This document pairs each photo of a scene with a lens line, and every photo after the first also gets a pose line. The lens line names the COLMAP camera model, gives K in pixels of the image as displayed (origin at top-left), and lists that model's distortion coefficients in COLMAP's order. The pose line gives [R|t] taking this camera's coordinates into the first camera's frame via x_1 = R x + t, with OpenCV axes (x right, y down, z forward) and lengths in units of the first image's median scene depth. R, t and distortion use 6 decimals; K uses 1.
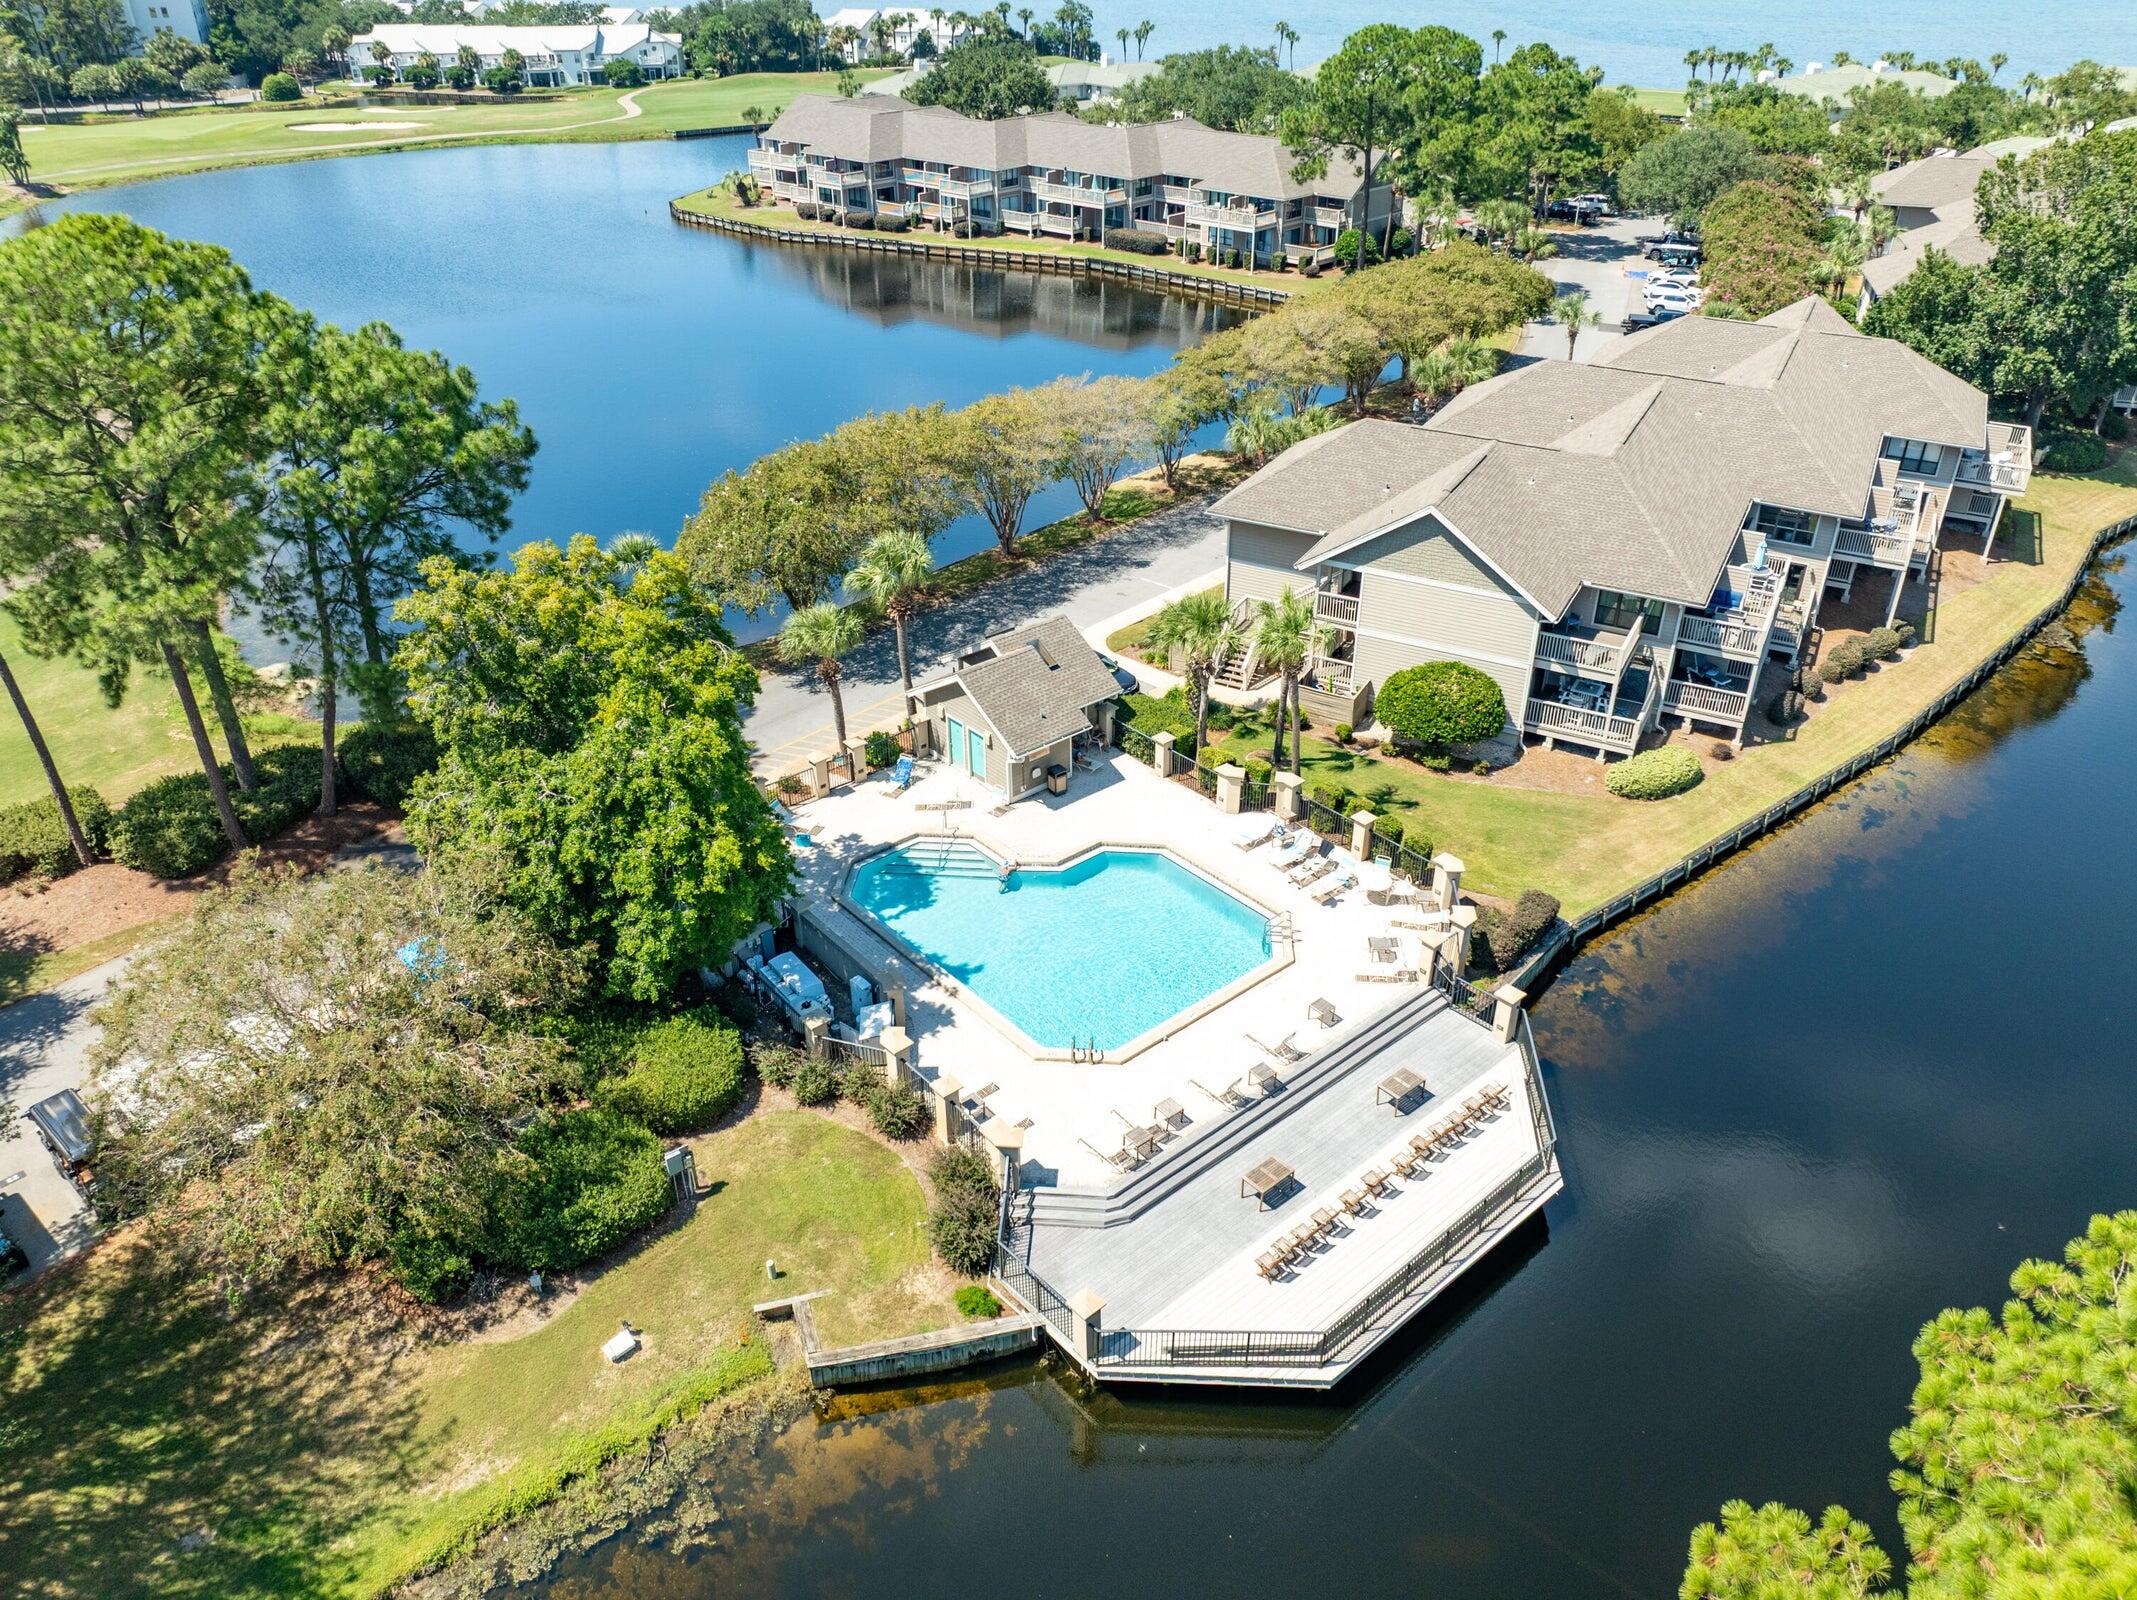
lens RADIAL K [[1479.7, 0, 1064.7], [0, 1479.7, 803.7], [0, 0, 1]] dist [-0.059937, 0.030473]
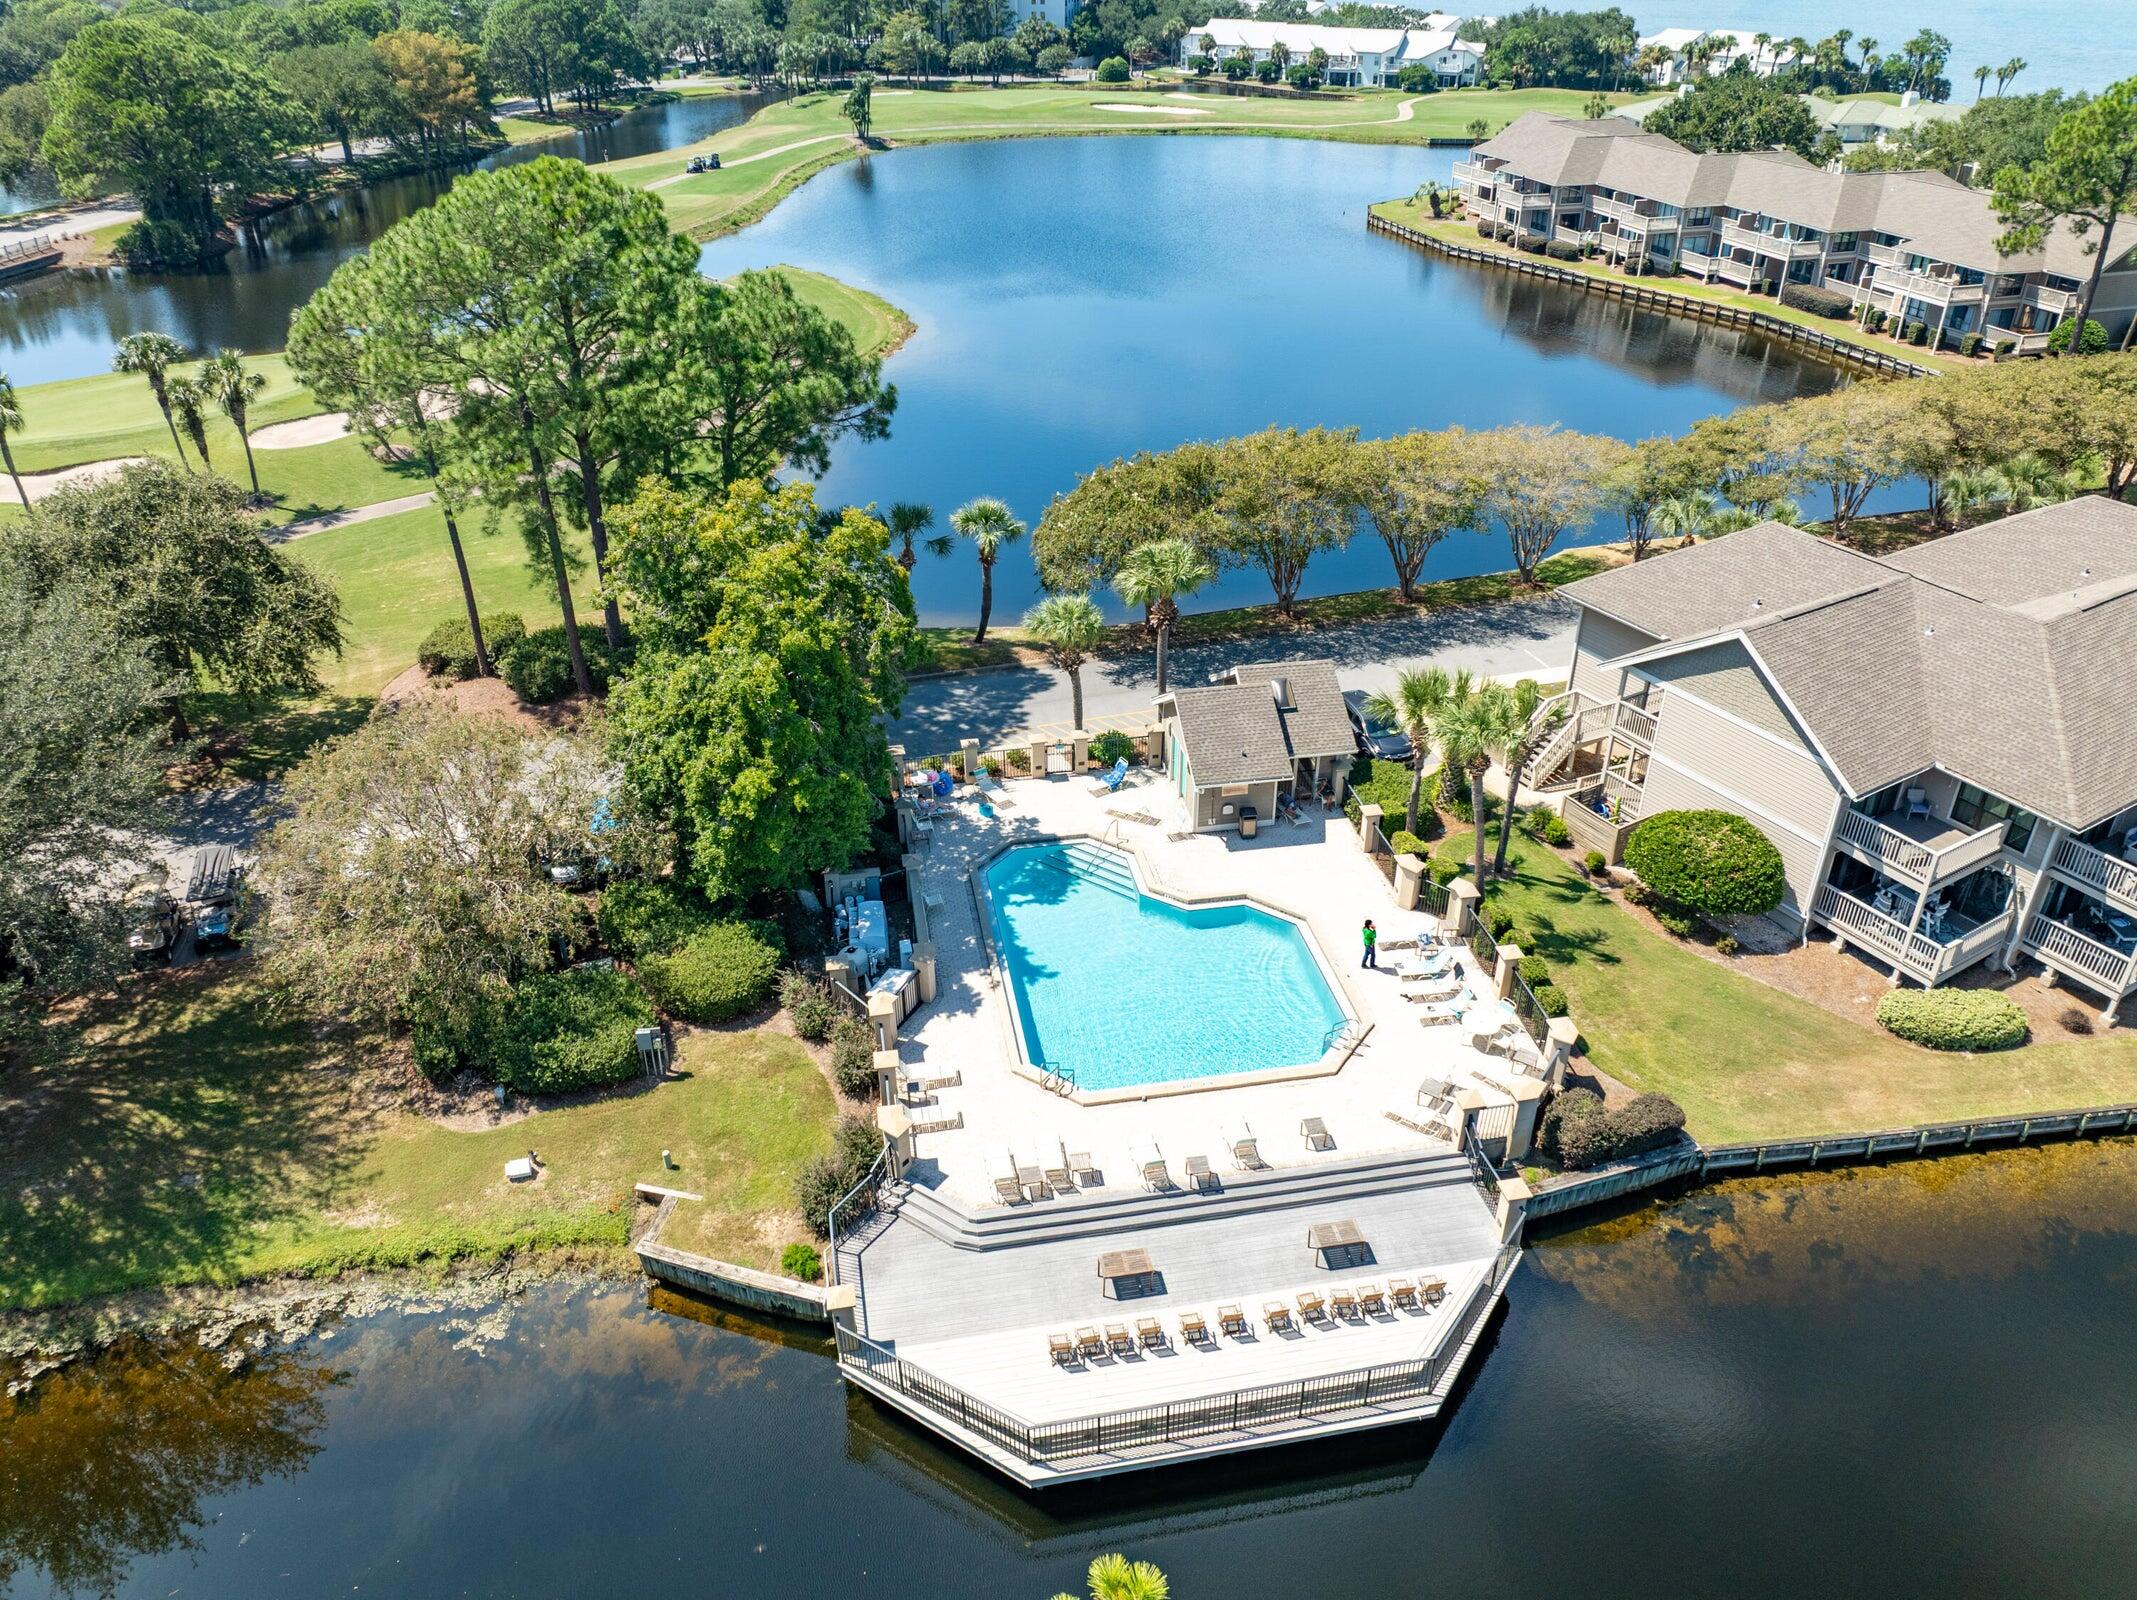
lens RADIAL K [[1479.7, 0, 1063.7], [0, 1479.7, 796.6], [0, 0, 1]] dist [-0.059937, 0.030473]
pose [[0.864493, 0.260522, -0.429860, 0.300013], [-0.264195, 0.963048, 0.052342, -0.051052], [0.427612, 0.068318, 0.901377, 0.081973]]
